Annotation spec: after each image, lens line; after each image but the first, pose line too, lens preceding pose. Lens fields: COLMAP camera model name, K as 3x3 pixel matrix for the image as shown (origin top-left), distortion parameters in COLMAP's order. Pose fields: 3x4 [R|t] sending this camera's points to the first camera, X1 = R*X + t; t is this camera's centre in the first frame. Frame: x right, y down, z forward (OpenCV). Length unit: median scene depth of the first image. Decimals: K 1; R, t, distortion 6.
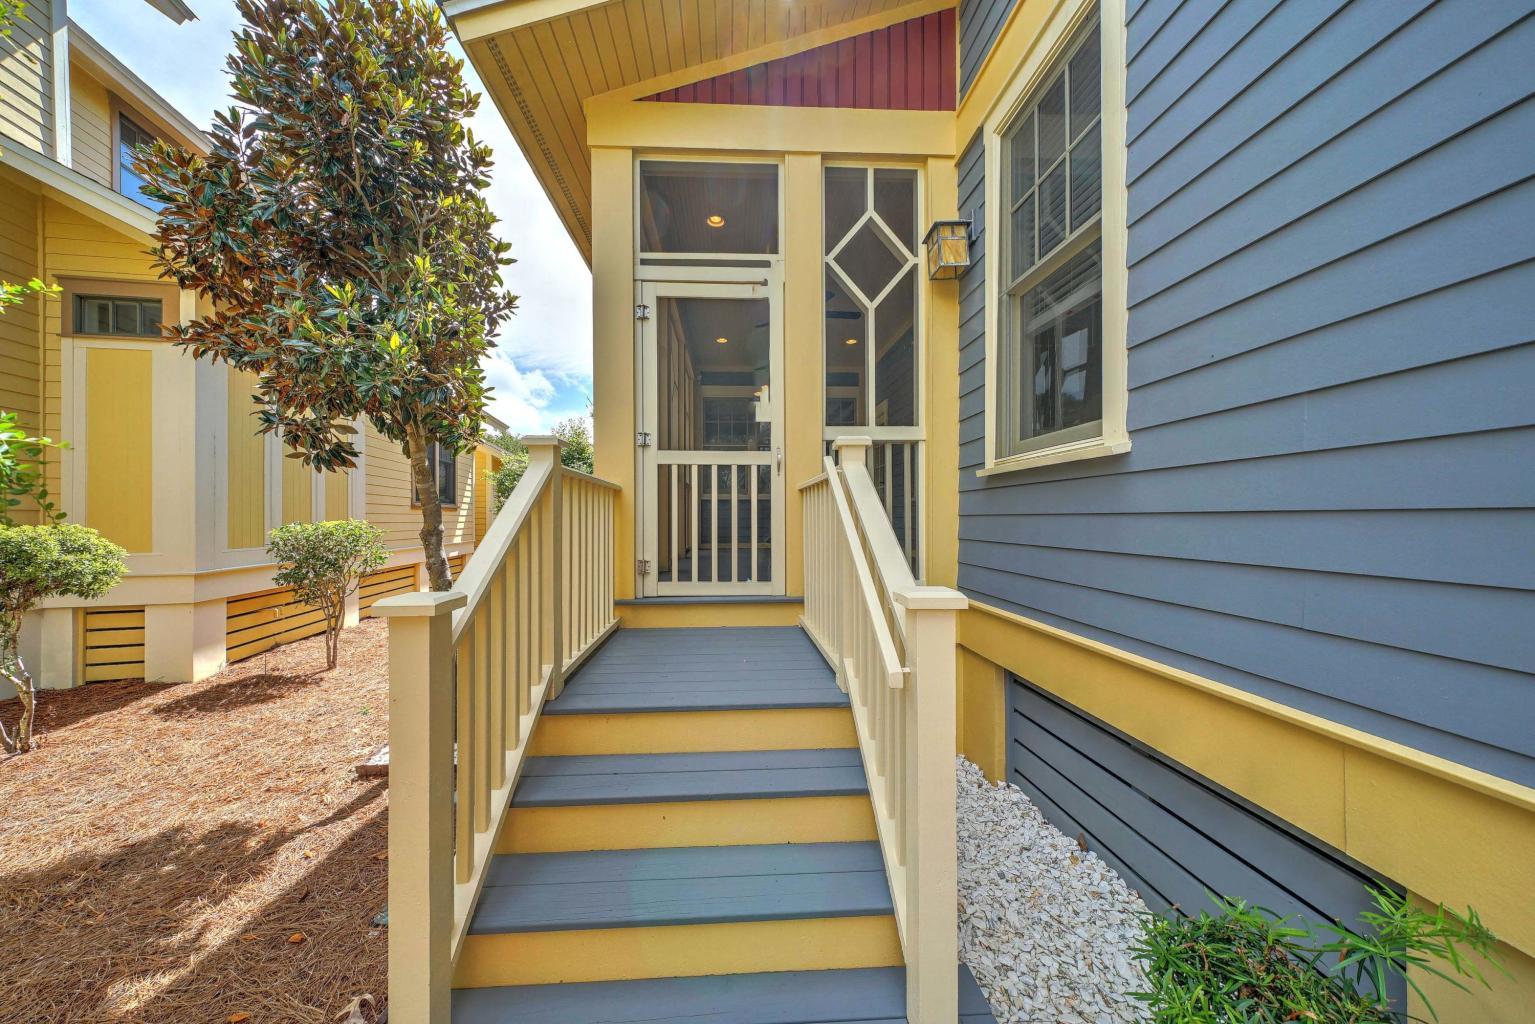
lens RADIAL K [[524.8, 0, 759.9], [0, 524.8, 519.8], [0, 0, 1]] dist [0.001133, 0.000089]
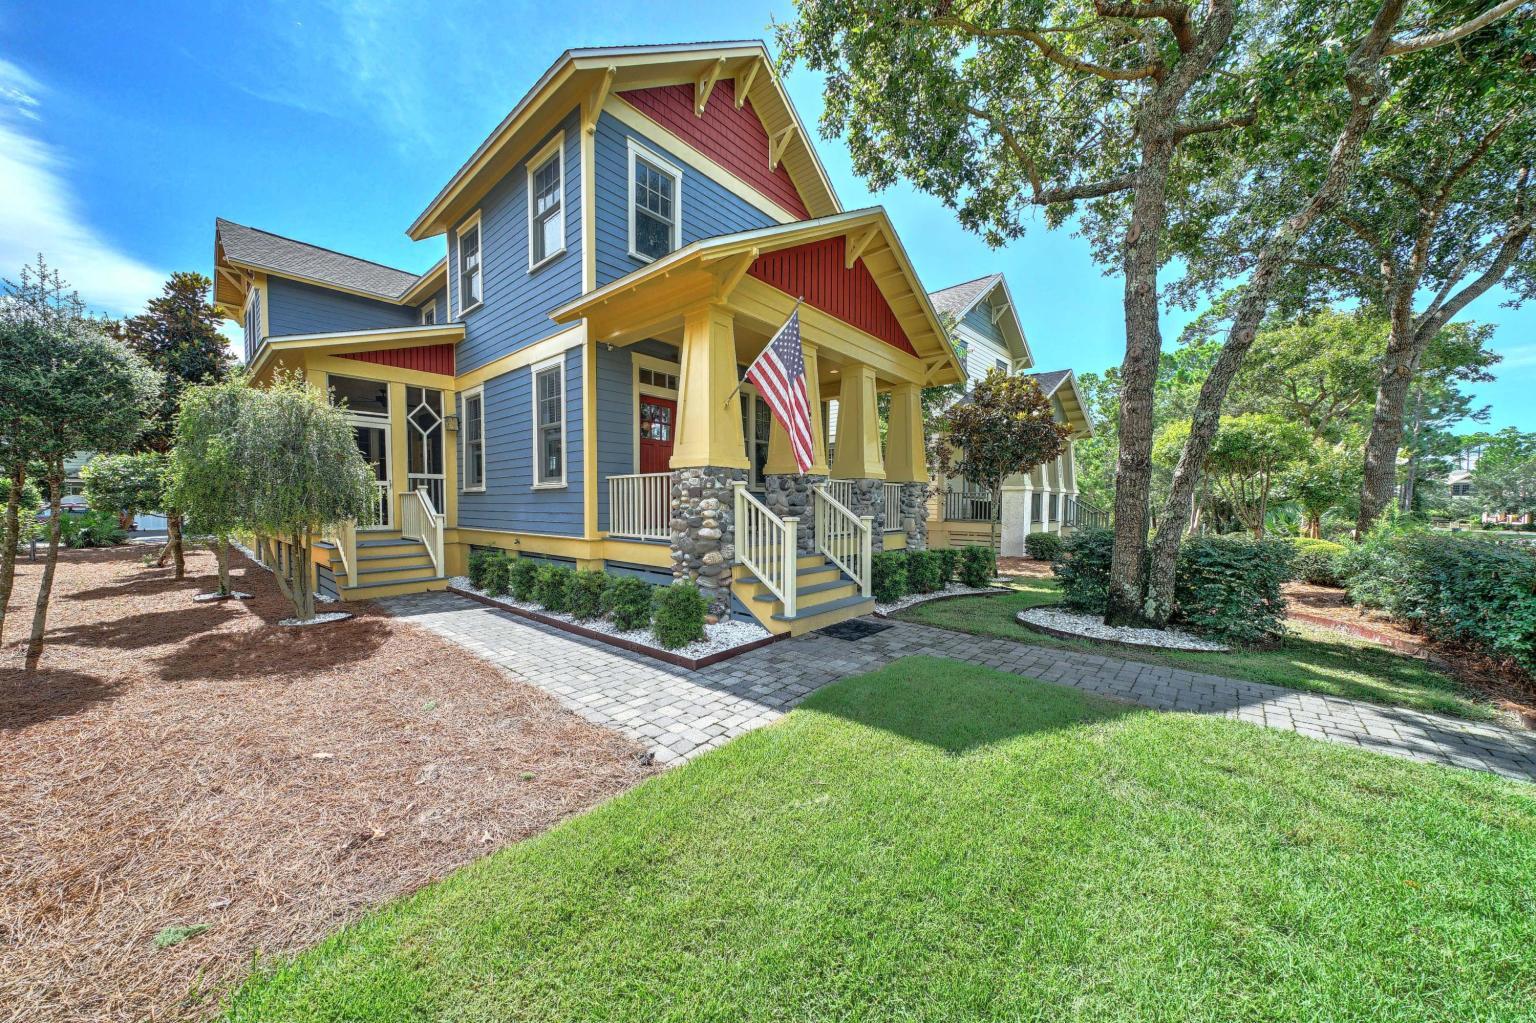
lens RADIAL K [[525.2, 0, 759.5], [0, 525.2, 520.3], [0, 0, 1]] dist [0.001133, 0.000089]
pose [[0.705294, -0.024308, 0.708498, -0.604823], [0.000718, 0.999436, 0.033575, -0.006229], [-0.708915, -0.023171, 0.704913, -2.591577]]
